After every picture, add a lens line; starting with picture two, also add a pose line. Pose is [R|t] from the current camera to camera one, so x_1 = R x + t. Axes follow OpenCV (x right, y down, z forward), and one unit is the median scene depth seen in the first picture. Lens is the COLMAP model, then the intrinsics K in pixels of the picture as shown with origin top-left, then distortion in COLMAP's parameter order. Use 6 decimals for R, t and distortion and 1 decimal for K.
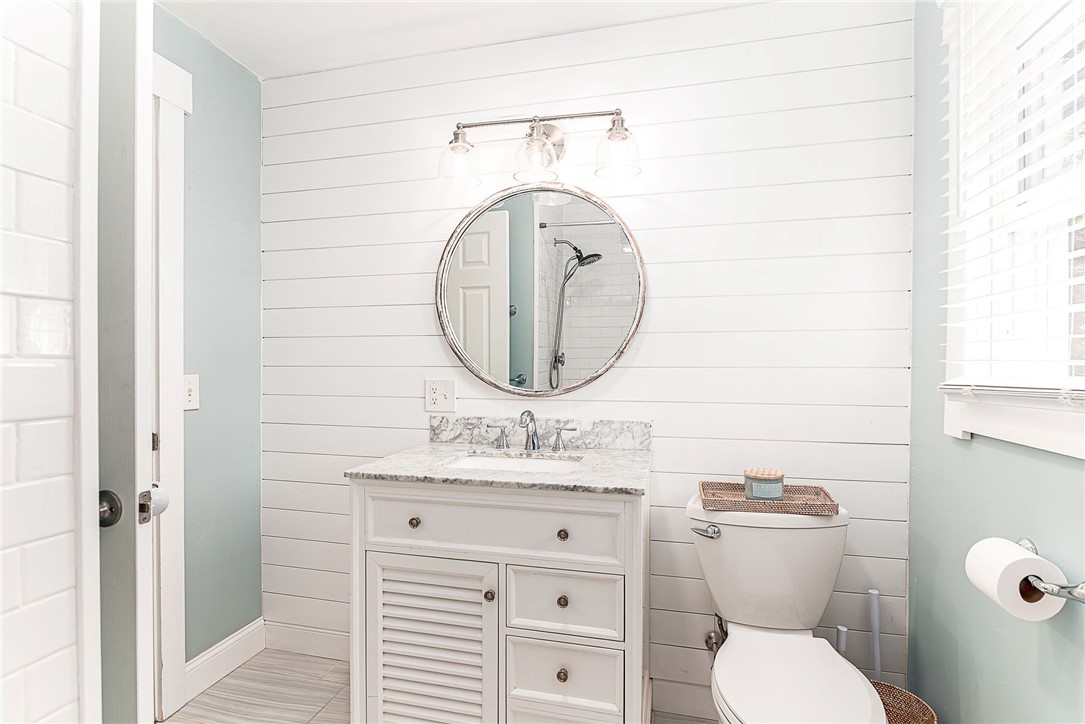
lens RADIAL K [[521.0, 0, 539.8], [0, 521.0, 368.1], [0, 0, 1]] dist [-0.003927, -0.000465]
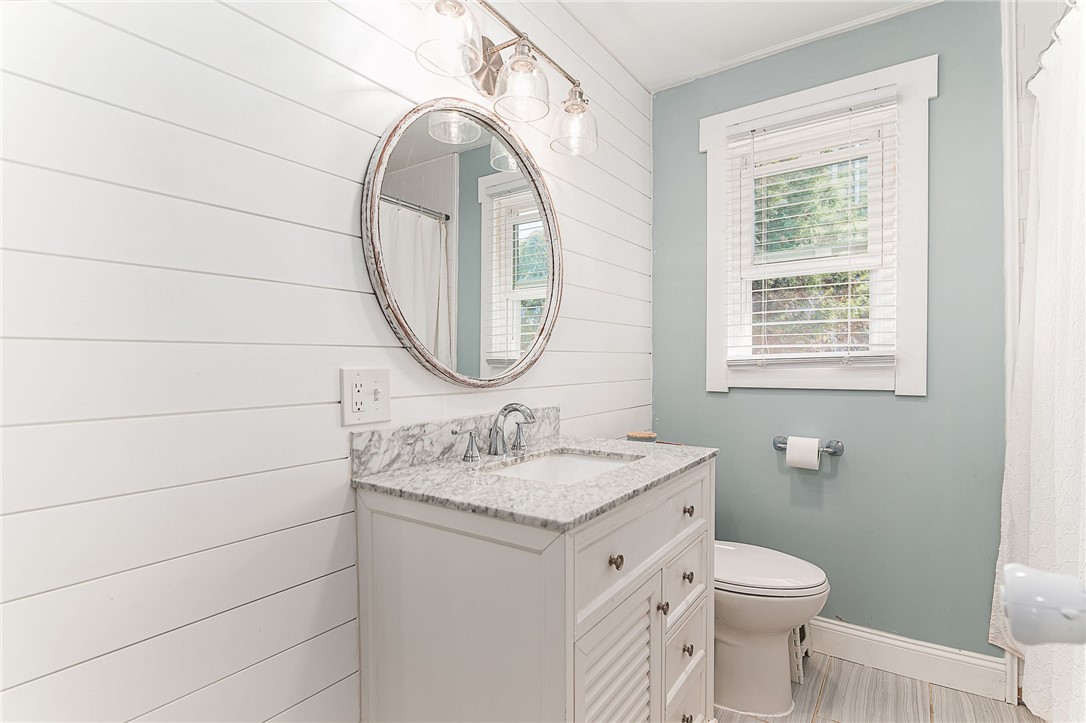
lens RADIAL K [[521.5, 0, 540.3], [0, 521.5, 367.6], [0, 0, 1]] dist [-0.003927, -0.000465]
pose [[0.366391, -0.011020, 0.930396, -0.672966], [0.022000, 0.999753, 0.003178, 0.023933], [-0.930201, 0.019304, 0.366543, 0.613308]]
